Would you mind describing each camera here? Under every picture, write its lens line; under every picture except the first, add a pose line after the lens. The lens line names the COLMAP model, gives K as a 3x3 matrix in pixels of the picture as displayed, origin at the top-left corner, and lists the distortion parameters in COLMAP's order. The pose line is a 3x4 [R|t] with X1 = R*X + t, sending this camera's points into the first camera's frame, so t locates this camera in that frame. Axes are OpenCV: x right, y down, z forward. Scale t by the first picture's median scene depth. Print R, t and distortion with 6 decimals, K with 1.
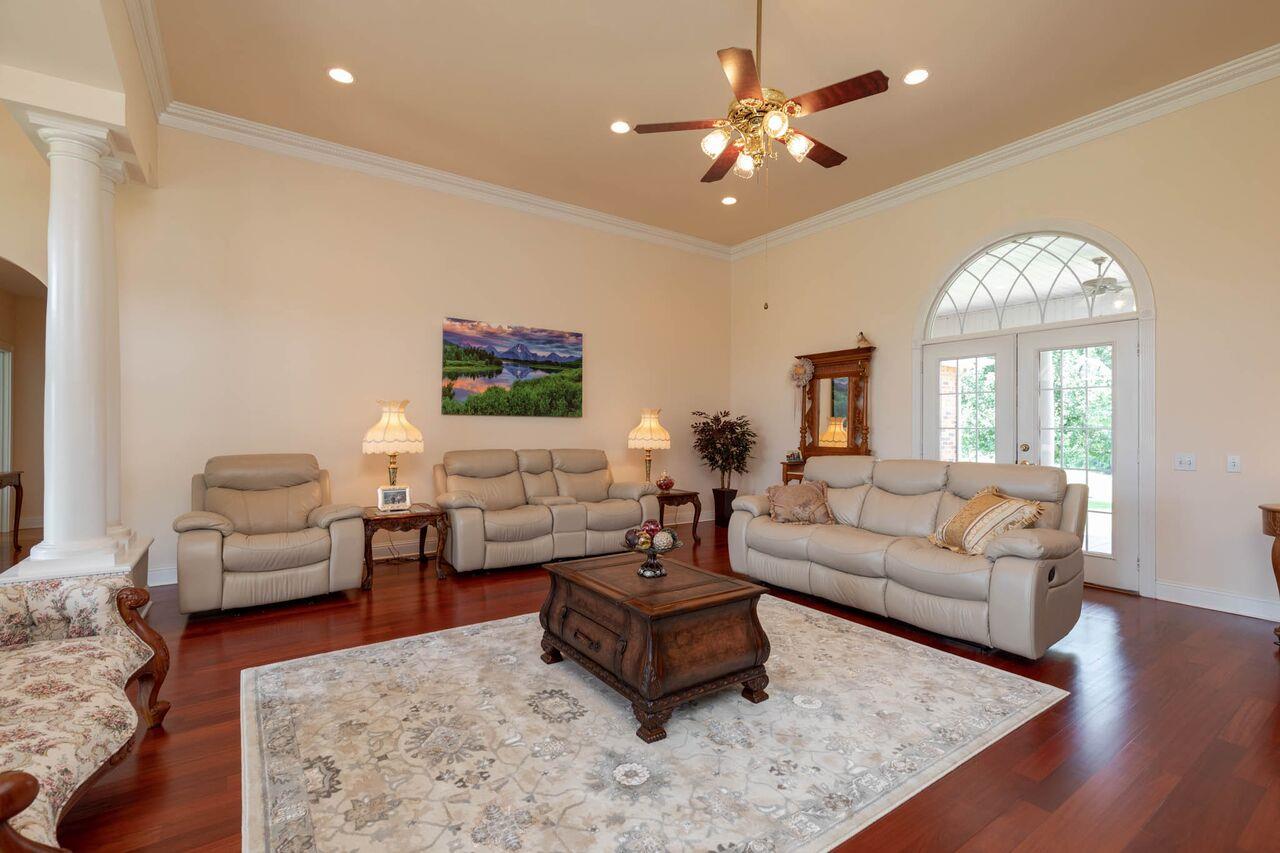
lens RADIAL K [[567.1, 0, 641.0], [0, 567.1, 428.5], [0, 0, 1]] dist [0.012605, 0.000379]
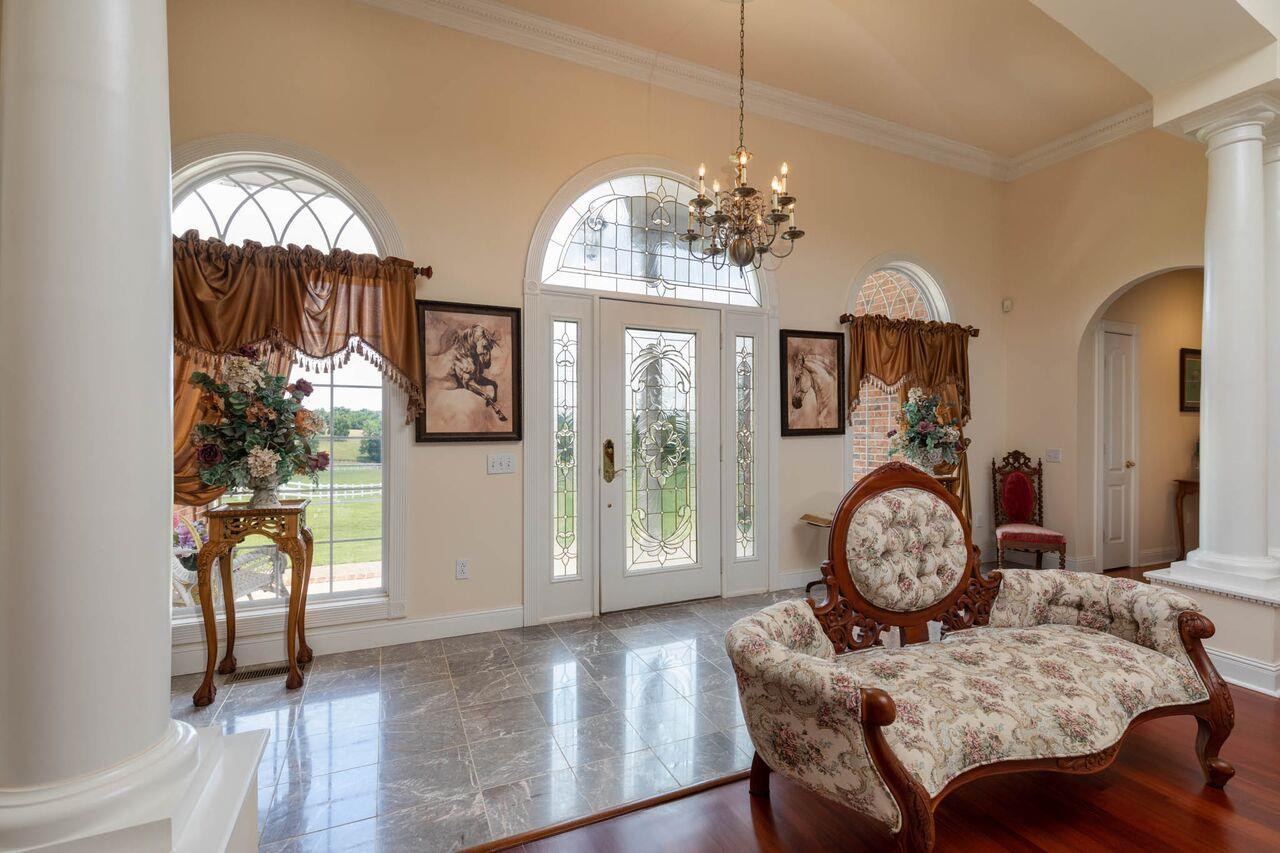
lens RADIAL K [[567.1, 0, 643.9], [0, 567.1, 429.8], [0, 0, 1]] dist [0.012605, 0.000379]
pose [[-0.183403, -0.009815, -0.982989, 0.176736], [0.001345, 0.999947, -0.010236, 0.004808], [0.983037, -0.003199, -0.183380, 0.416294]]
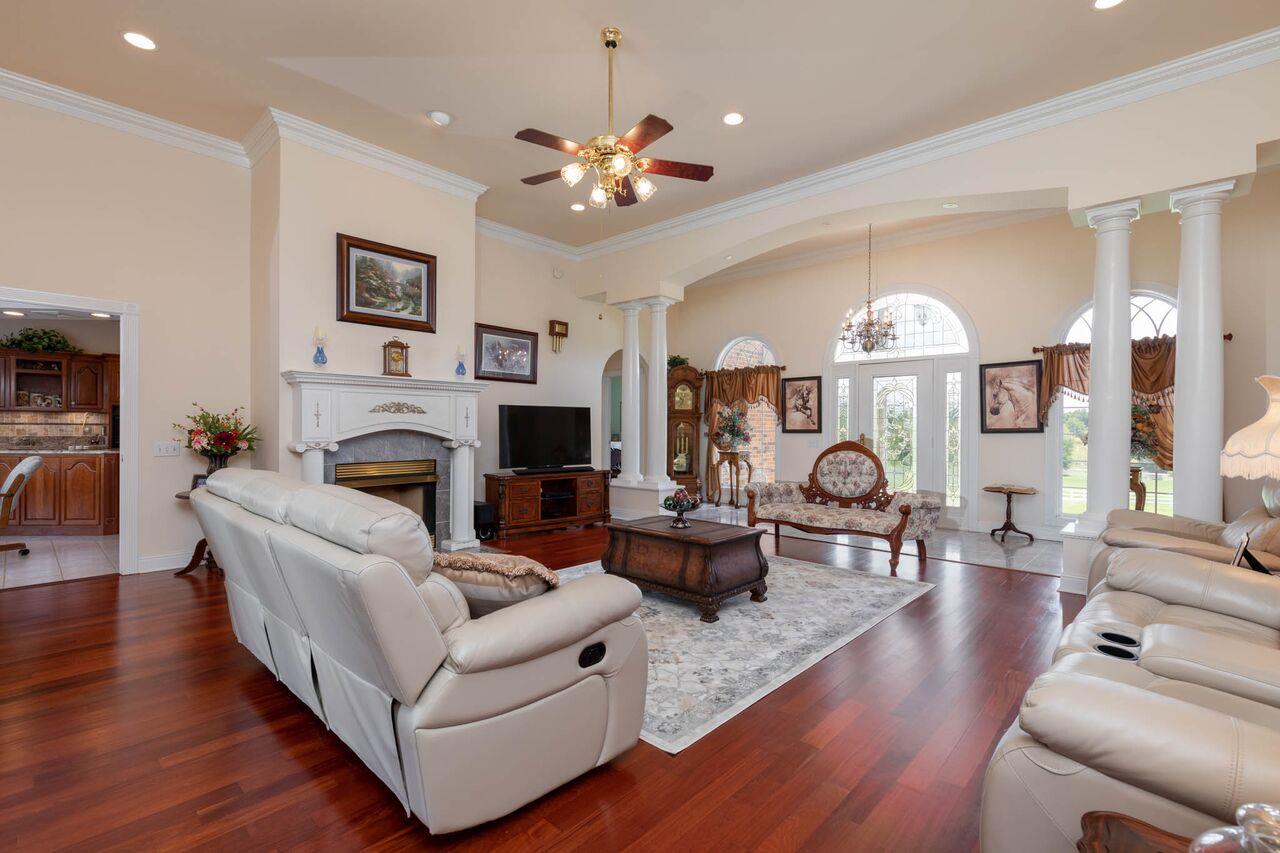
lens RADIAL K [[567.1, 0, 638.1], [0, 567.1, 429.7], [0, 0, 1]] dist [0.012605, 0.000379]
pose [[-0.979315, -0.013498, -0.201892, 0.514592], [-0.013463, 0.999908, -0.001544, 0.016590], [0.201894, 0.001206, -0.979407, 2.690772]]
